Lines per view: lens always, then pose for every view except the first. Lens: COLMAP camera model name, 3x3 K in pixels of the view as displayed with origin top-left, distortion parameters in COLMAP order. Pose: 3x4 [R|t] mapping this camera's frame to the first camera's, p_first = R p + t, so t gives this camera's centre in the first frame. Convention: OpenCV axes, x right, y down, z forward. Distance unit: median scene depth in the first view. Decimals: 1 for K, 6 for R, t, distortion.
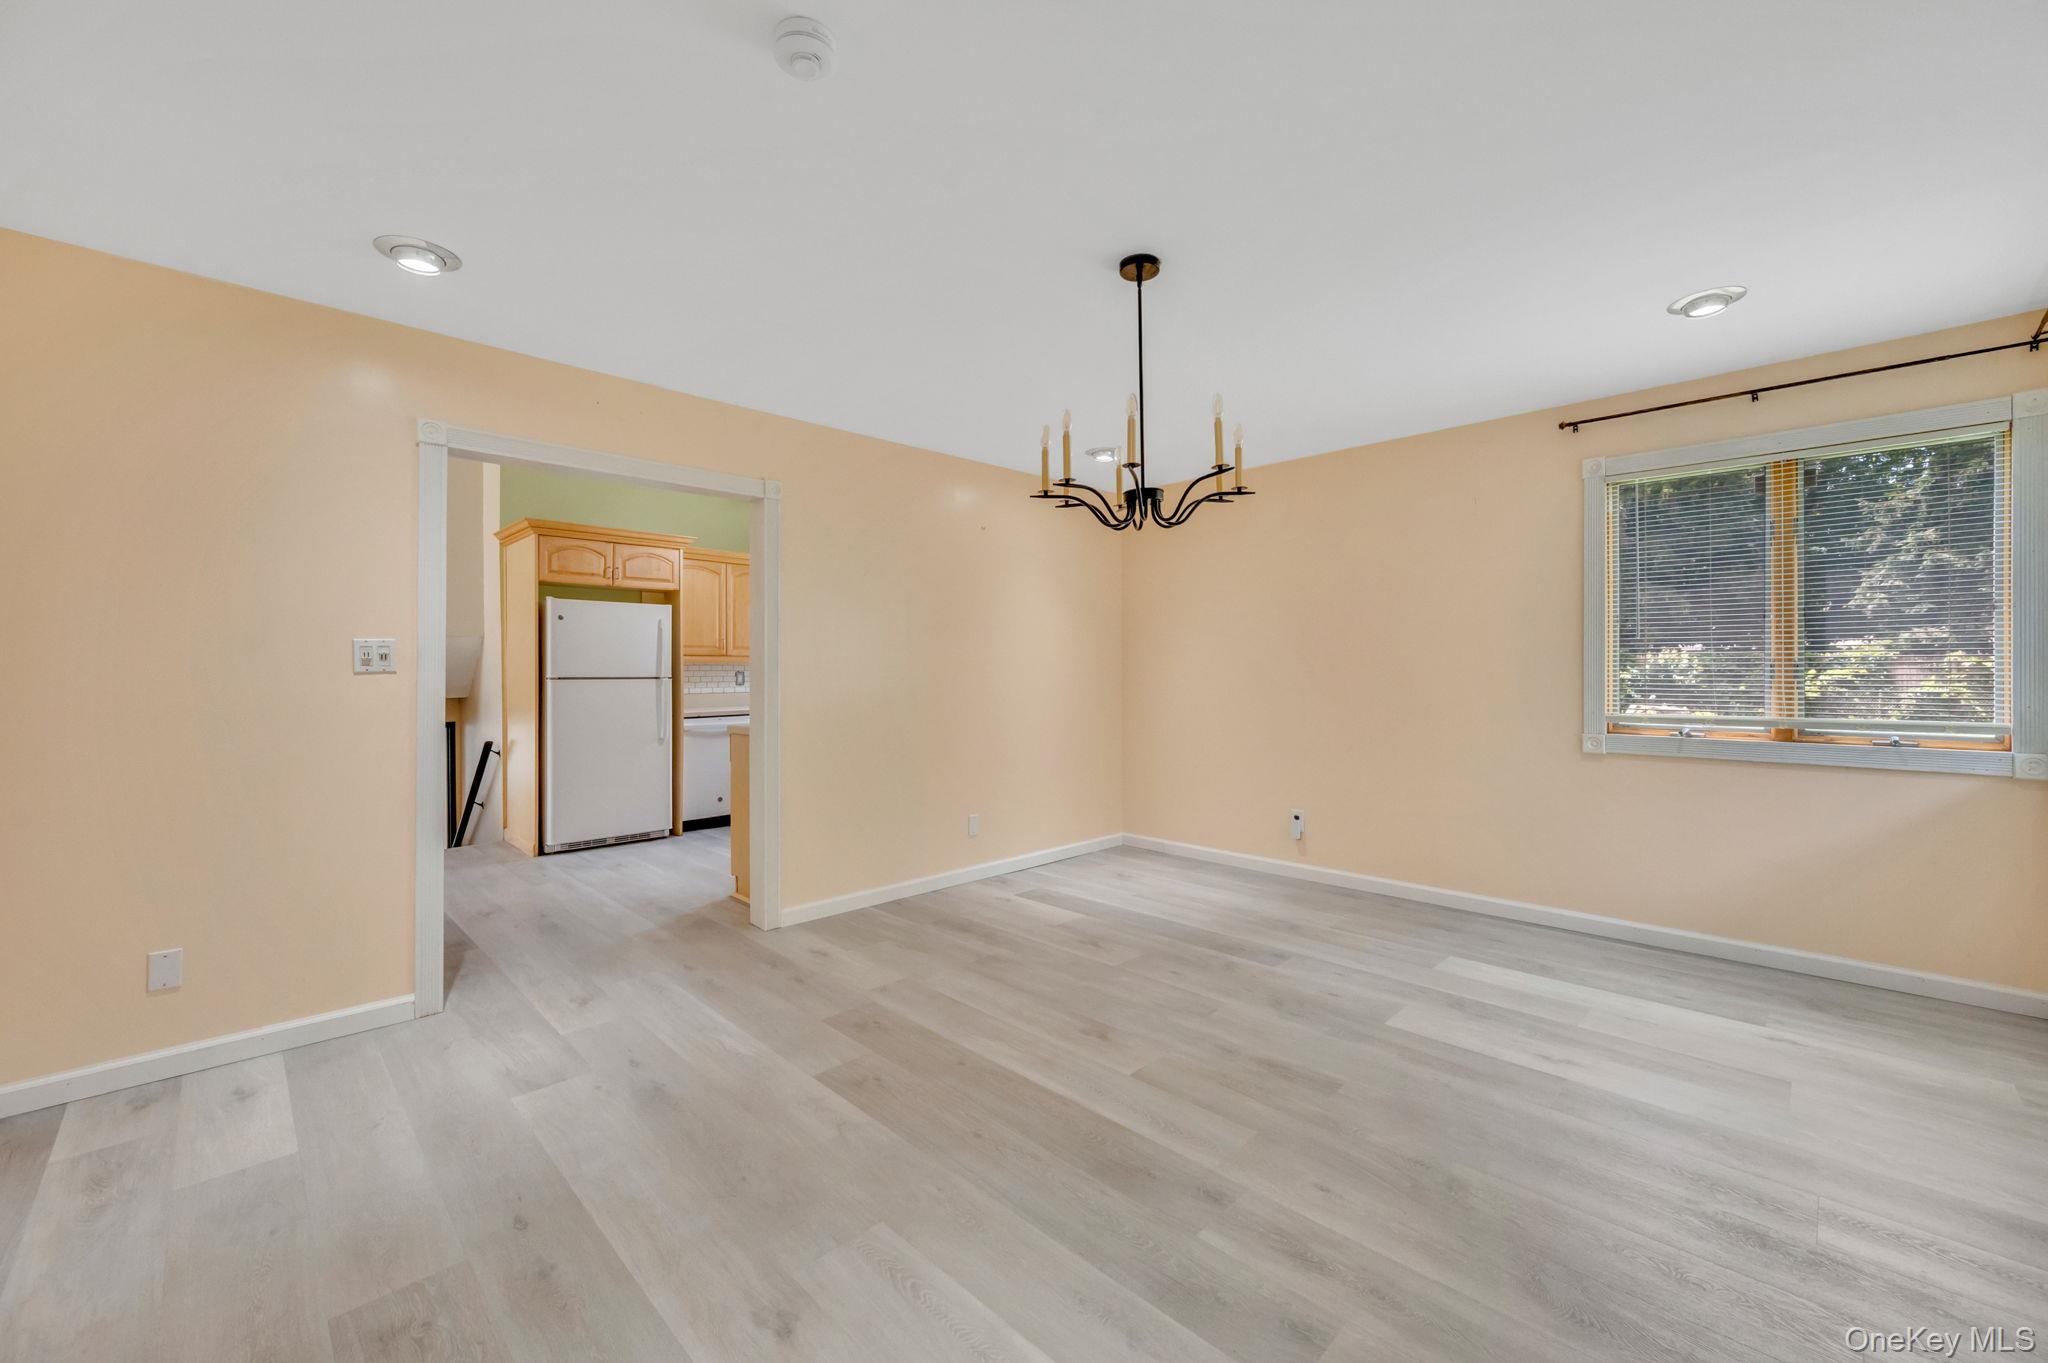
lens RADIAL K [[815.7, 0, 1045.1], [0, 815.7, 675.6], [0, 0, 1]] dist [0.002518, 0.000509]
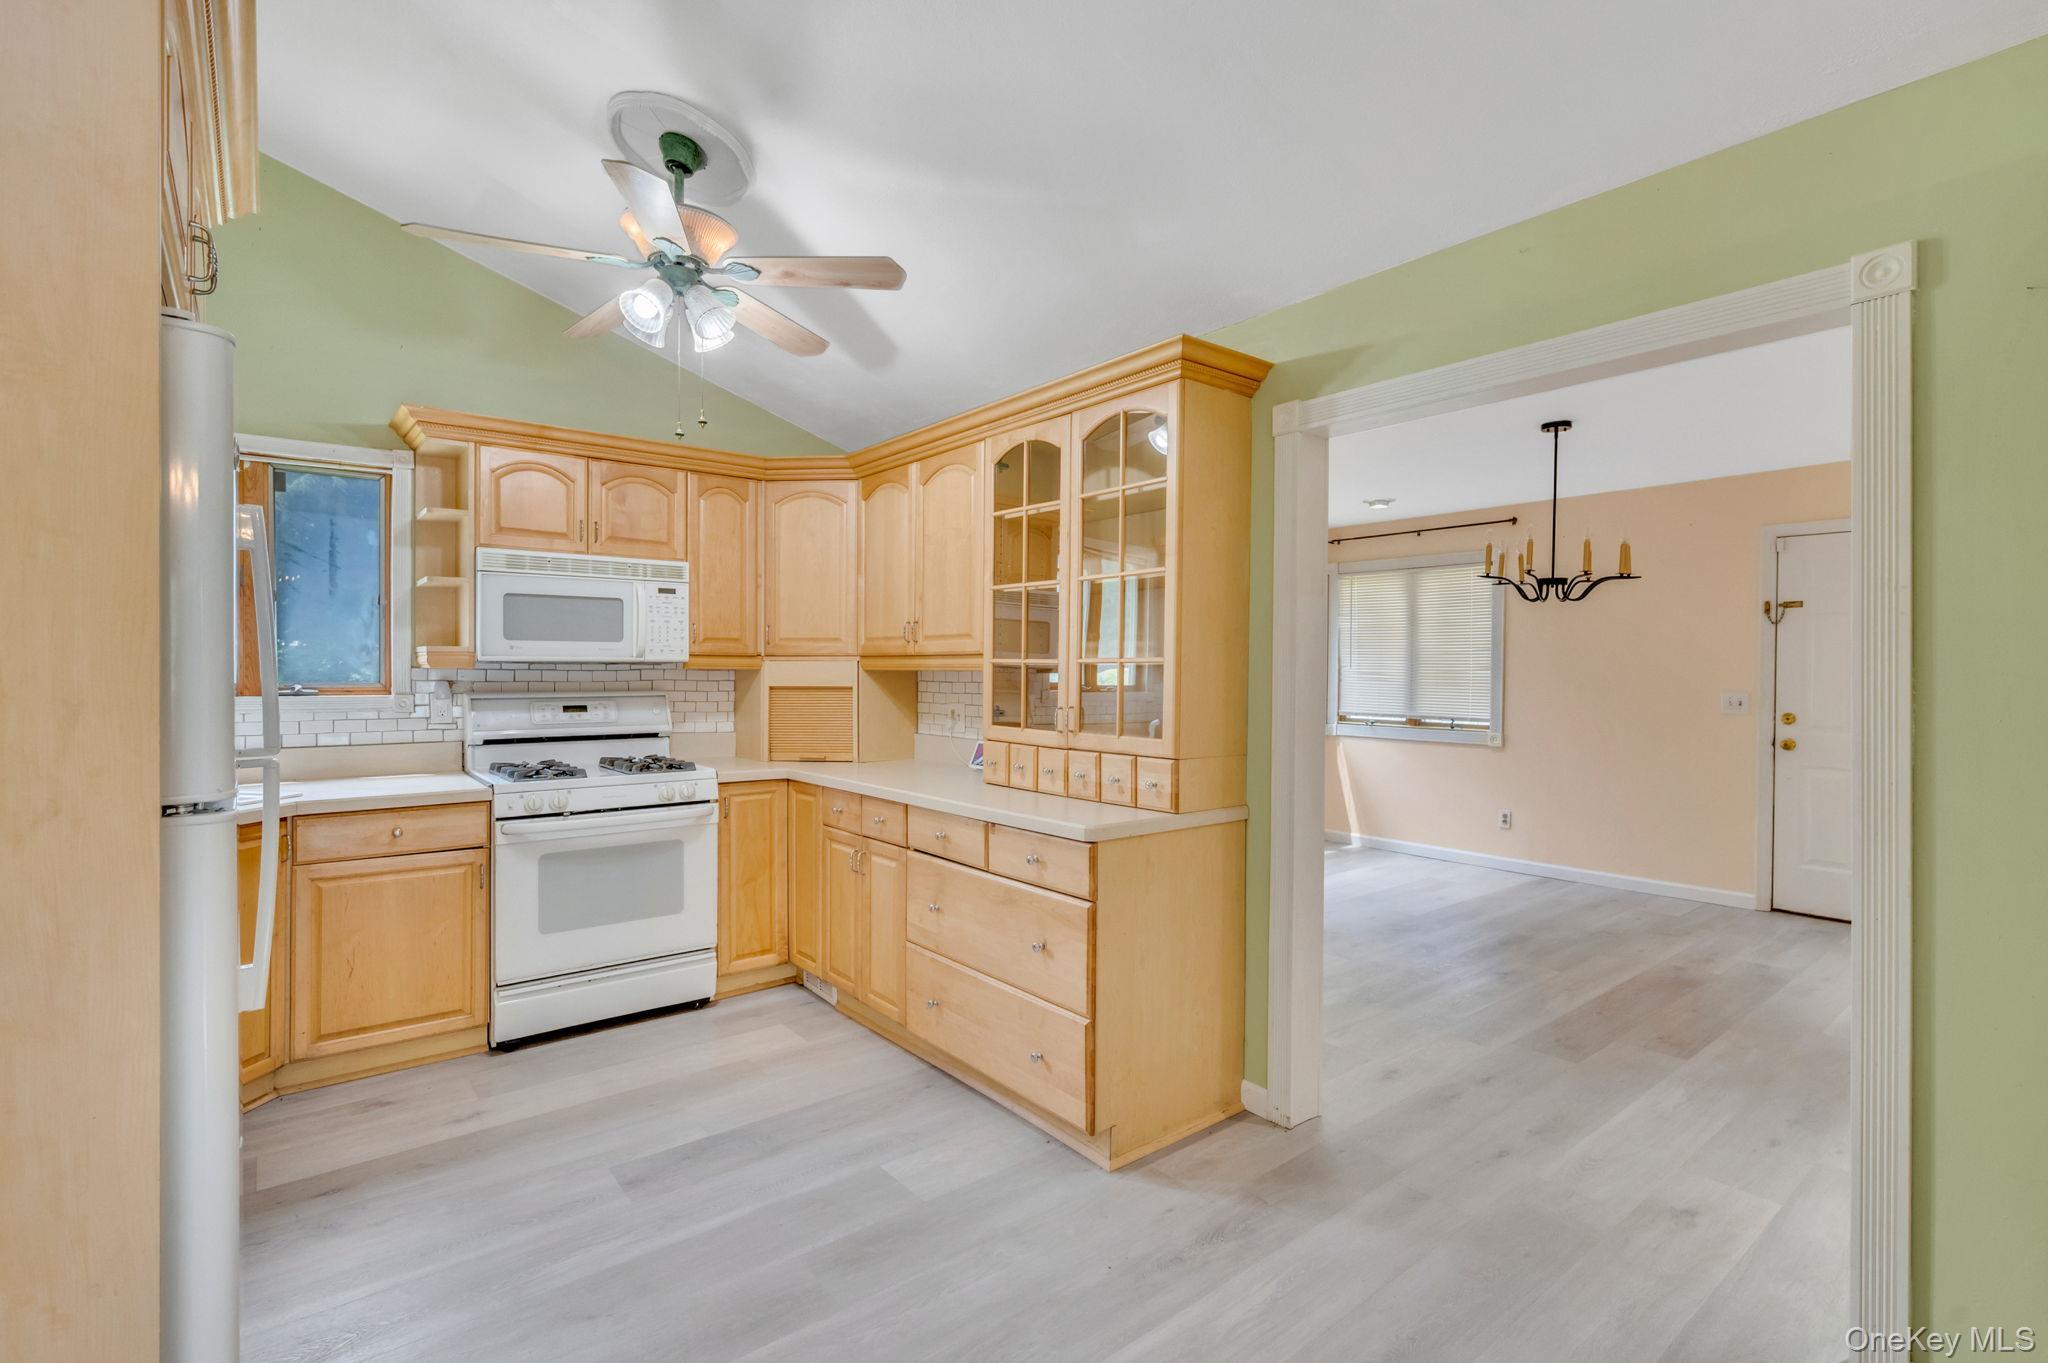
lens RADIAL K [[930.0, 0, 1025.6], [0, 930.0, 680.5], [0, 0, 1]] dist [0.002451, 0.000375]
pose [[0.121459, -0.008729, 0.992558, -1.398342], [-0.000670, 0.999960, 0.008876, -0.046746], [-0.992596, -0.001744, 0.121448, 1.455201]]
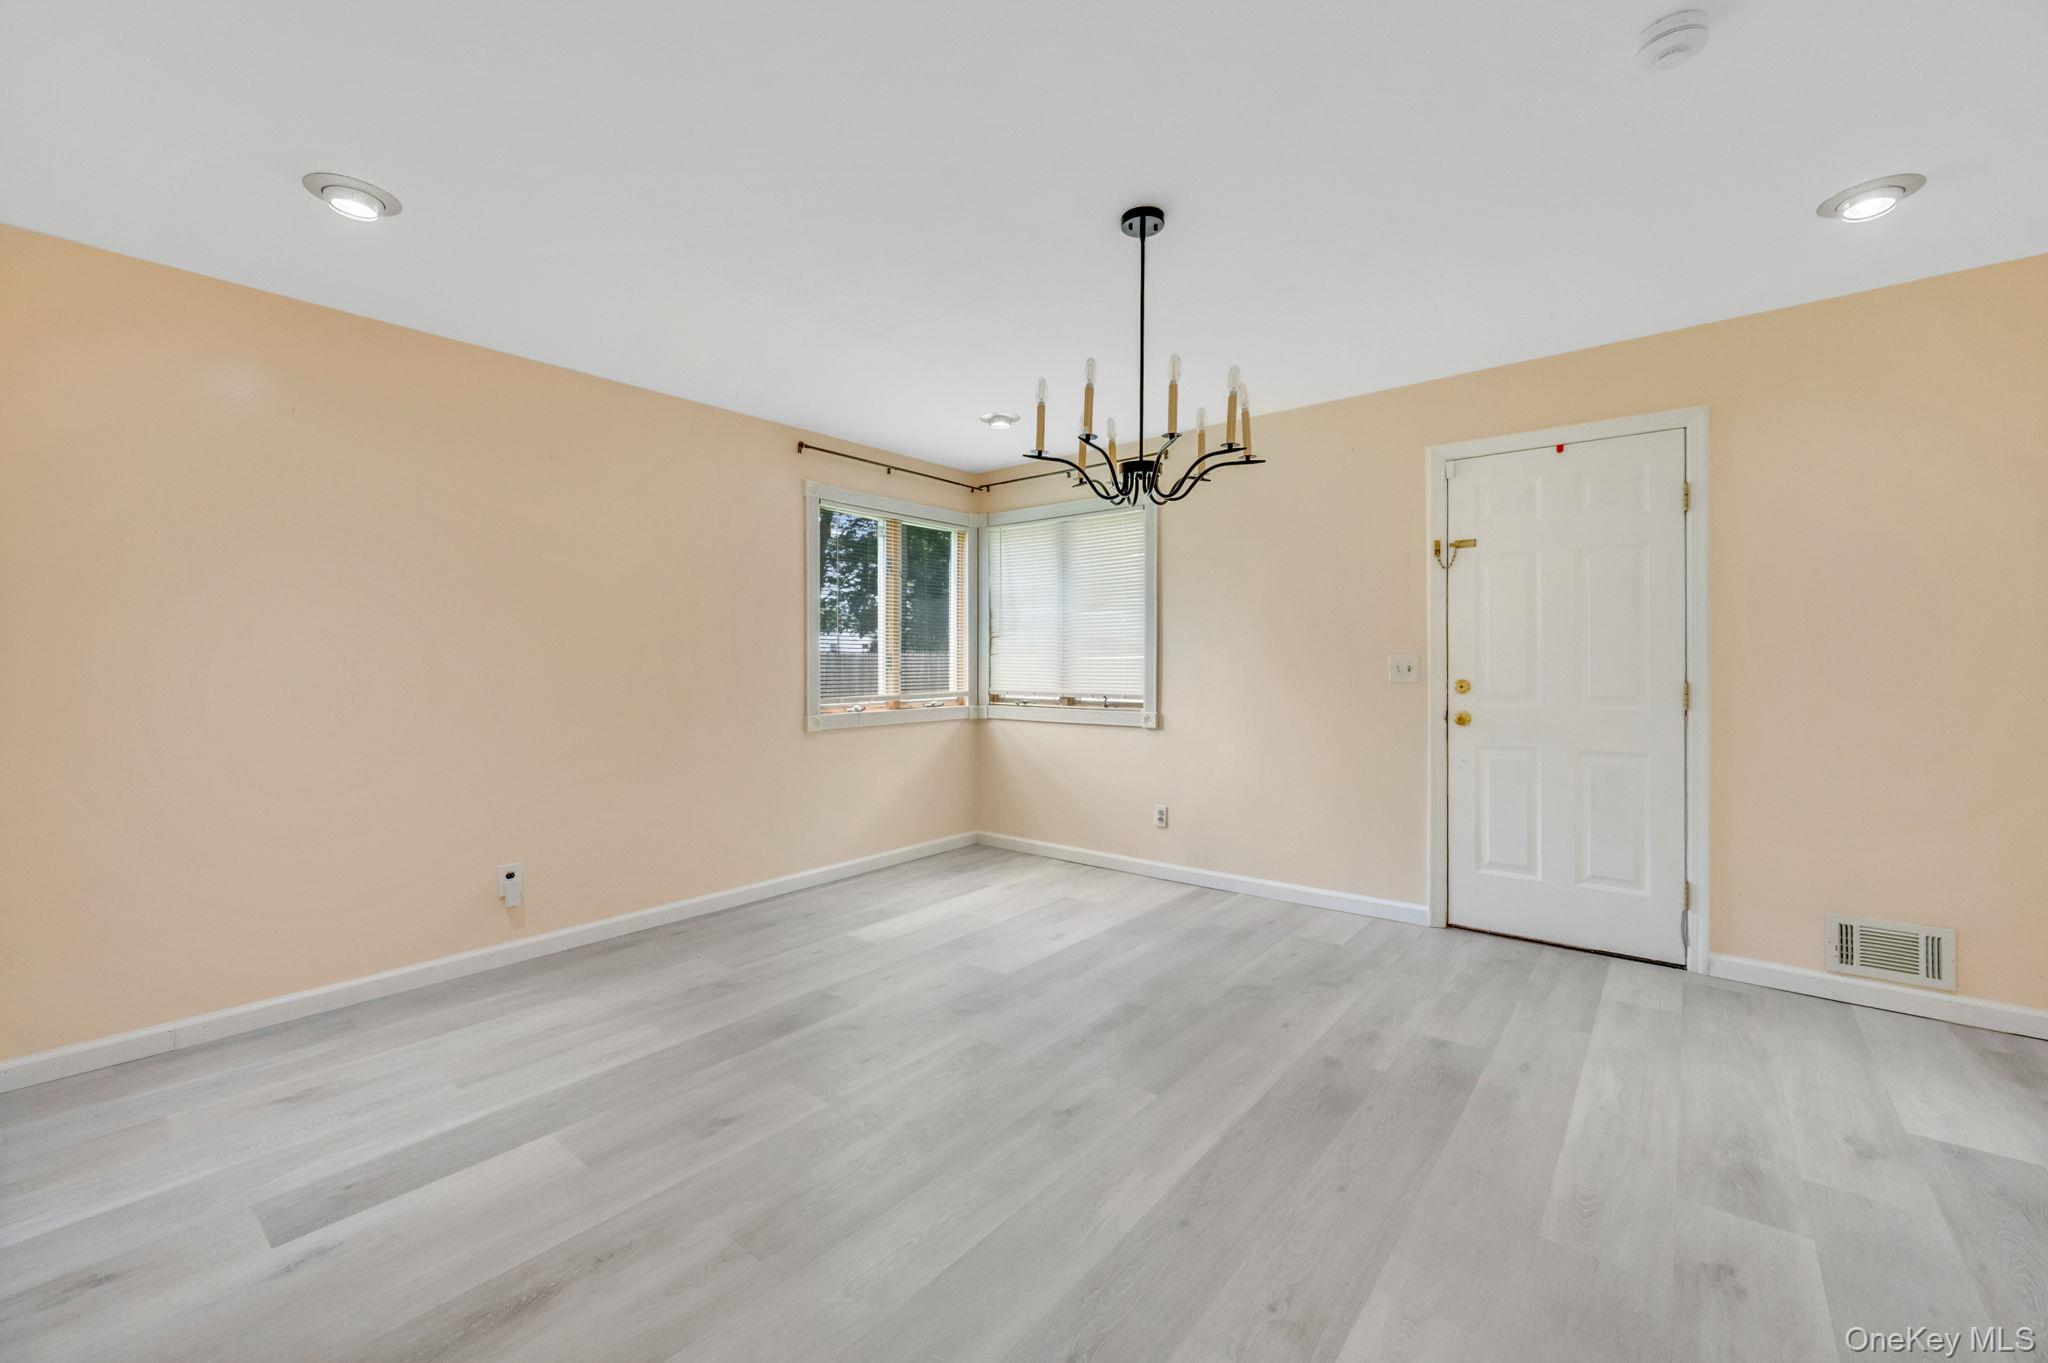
lens RADIAL K [[815.7, 0, 1021.2], [0, 815.7, 666.5], [0, 0, 1]] dist [0.002518, 0.000509]
pose [[-0.084406, -0.001480, 0.996430, -0.662930], [0.008250, 0.999964, 0.002184, 0.001125], [-0.996397, 0.008405, -0.084391, 1.014550]]
